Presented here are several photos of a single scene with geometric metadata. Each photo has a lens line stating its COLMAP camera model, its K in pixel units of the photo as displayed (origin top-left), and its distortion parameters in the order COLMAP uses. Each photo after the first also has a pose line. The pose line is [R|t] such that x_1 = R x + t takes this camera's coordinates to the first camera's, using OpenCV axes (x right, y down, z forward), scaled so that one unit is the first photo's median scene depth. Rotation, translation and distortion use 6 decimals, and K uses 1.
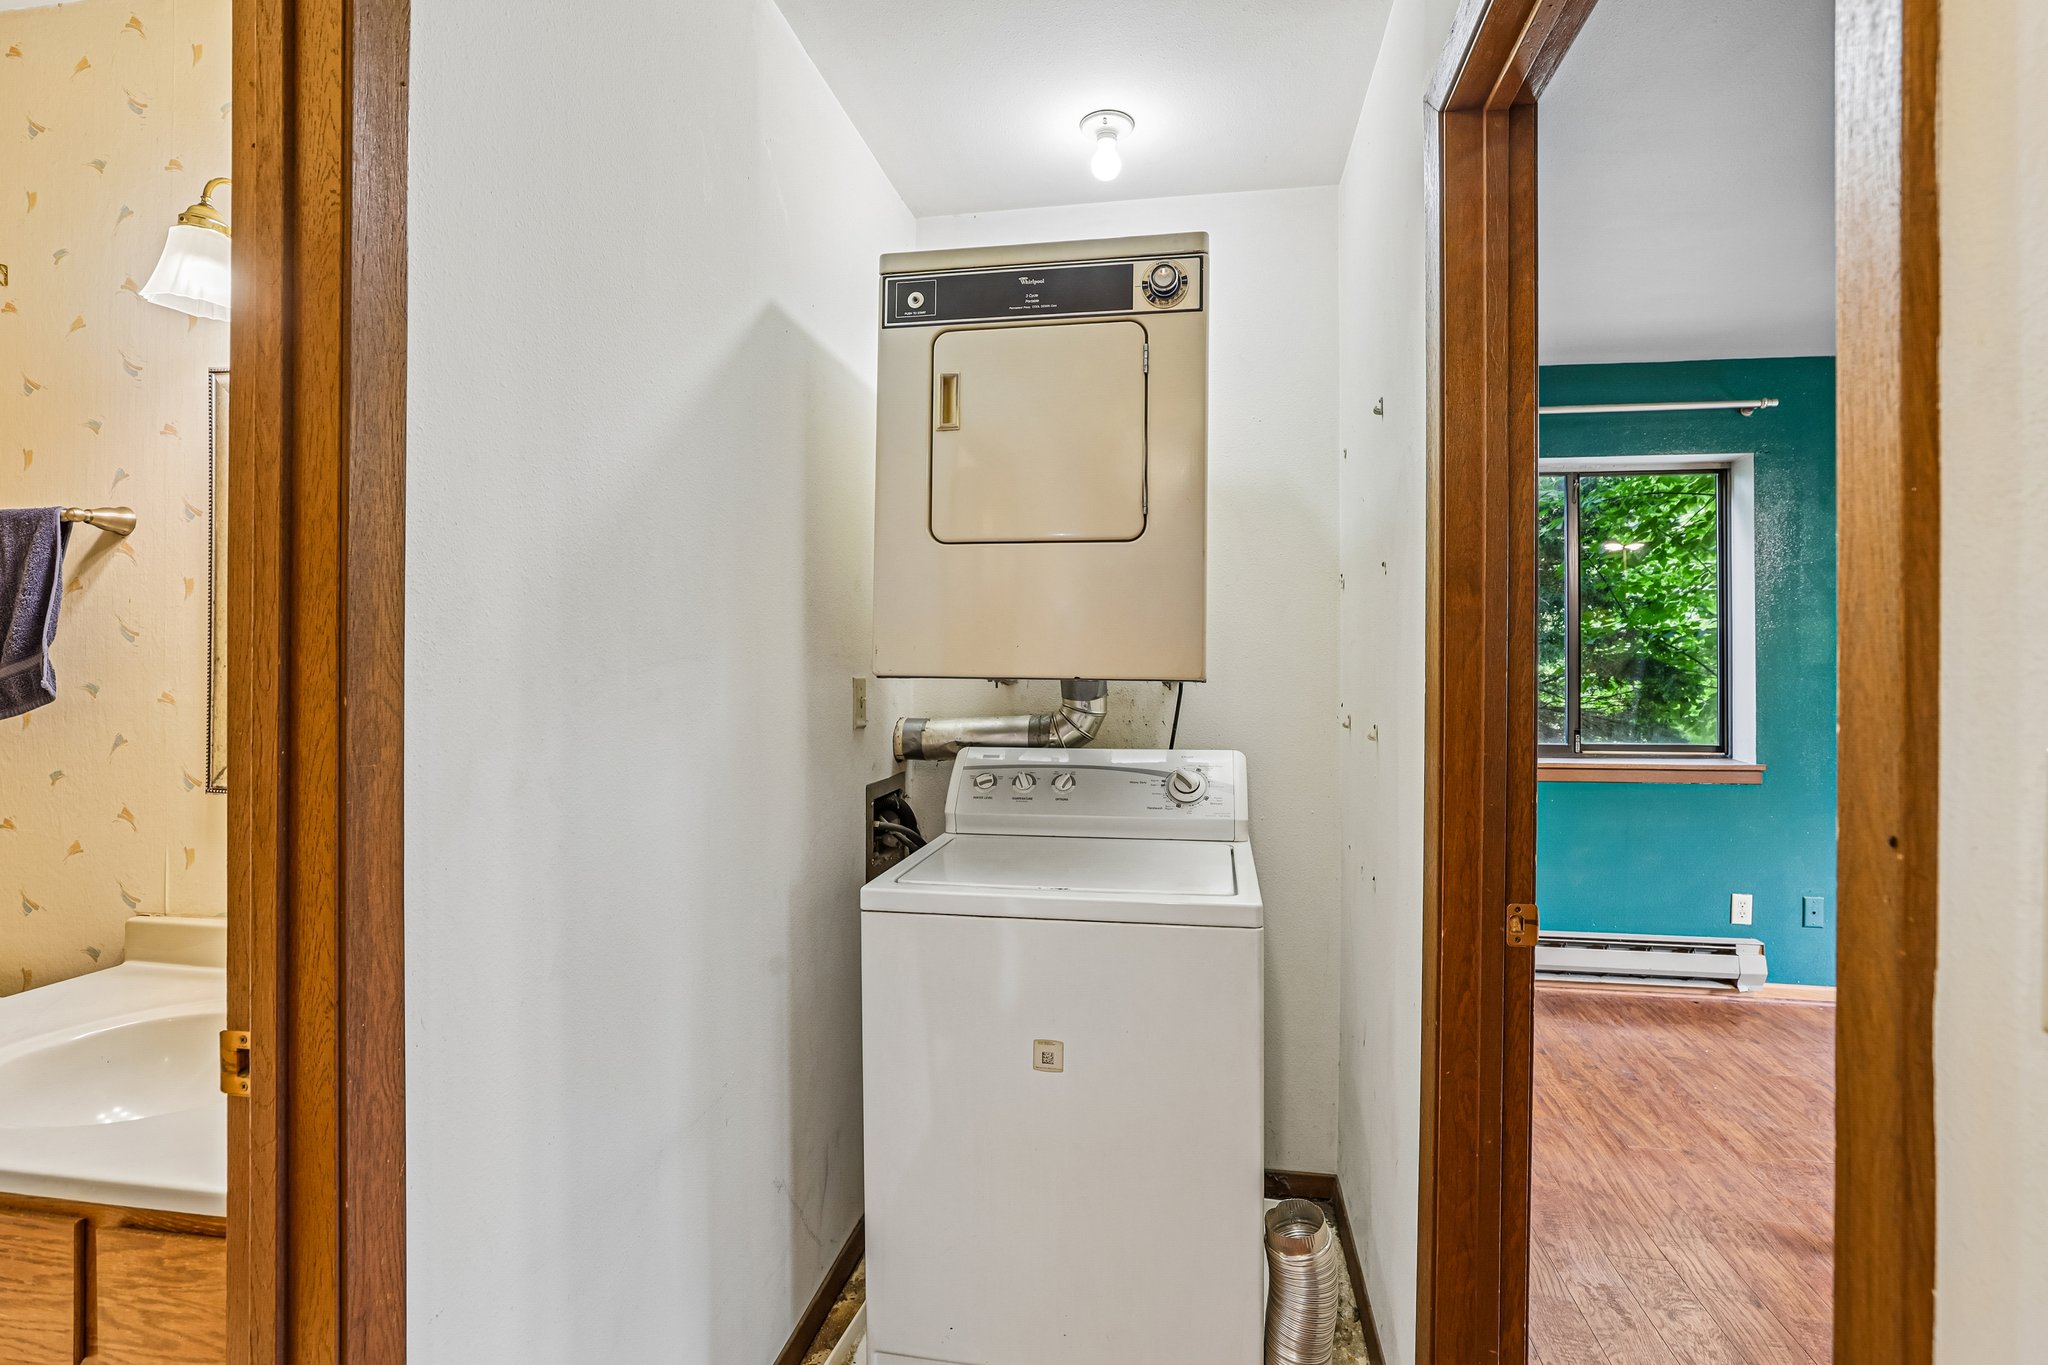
lens RADIAL K [[935.6, 0, 1039.9], [0, 935.6, 655.9], [0, 0, 1]] dist [-0.028288, 0.010996]
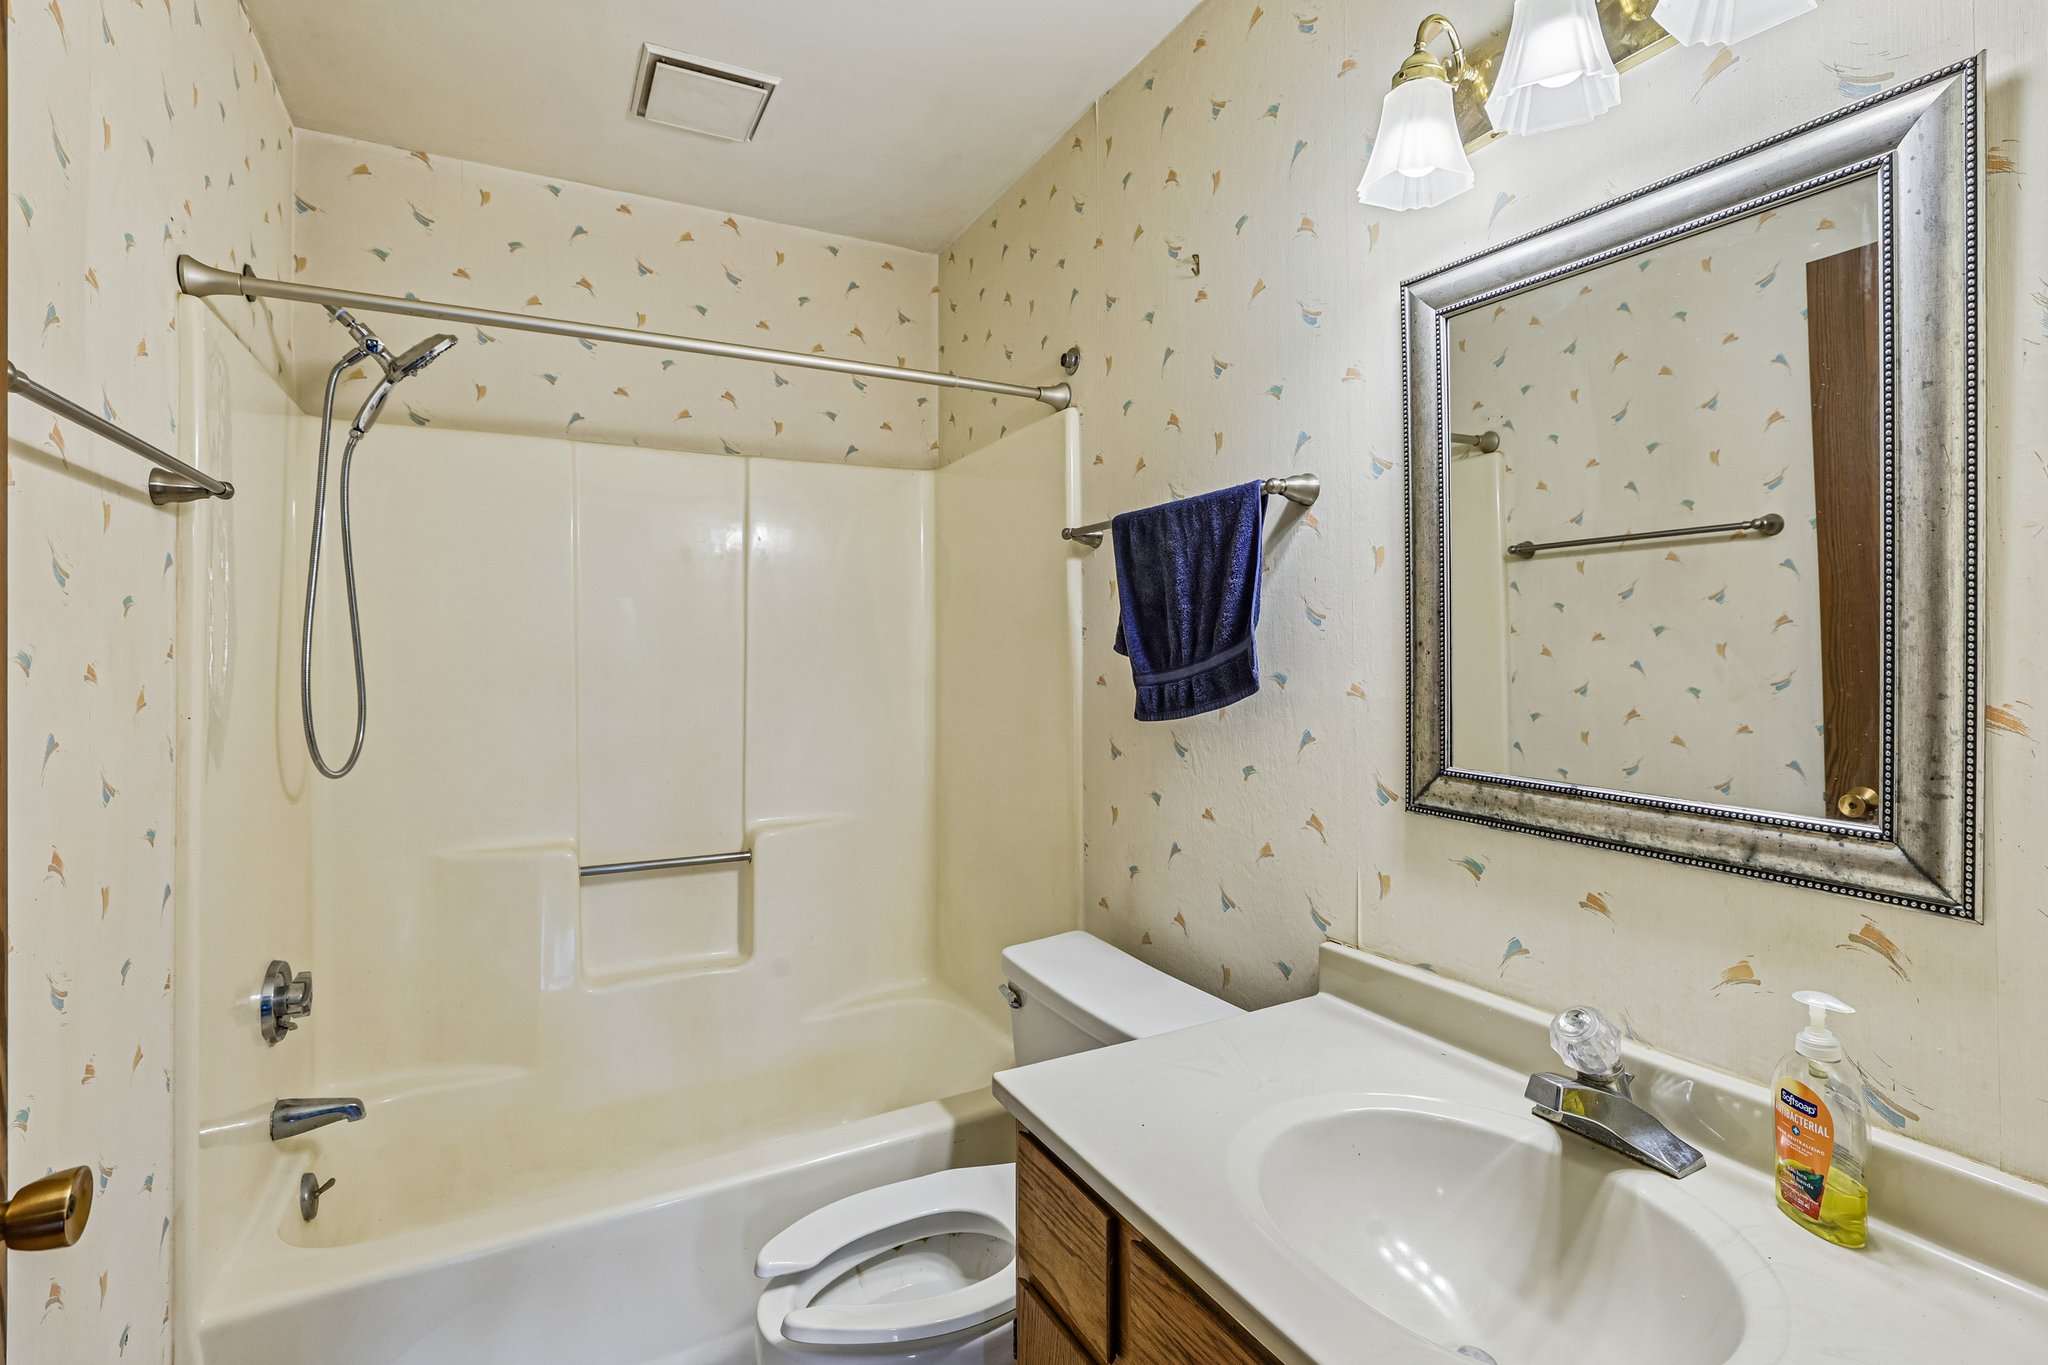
lens RADIAL K [[935.6, 0, 1039.9], [0, 935.6, 655.9], [0, 0, 1]] dist [-0.028288, 0.010996]
pose [[0.618112, -0.005163, -0.786073, -0.456457], [0.010698, 0.999941, 0.001845, 0.008850], [0.786017, -0.009550, 0.618131, 0.244469]]
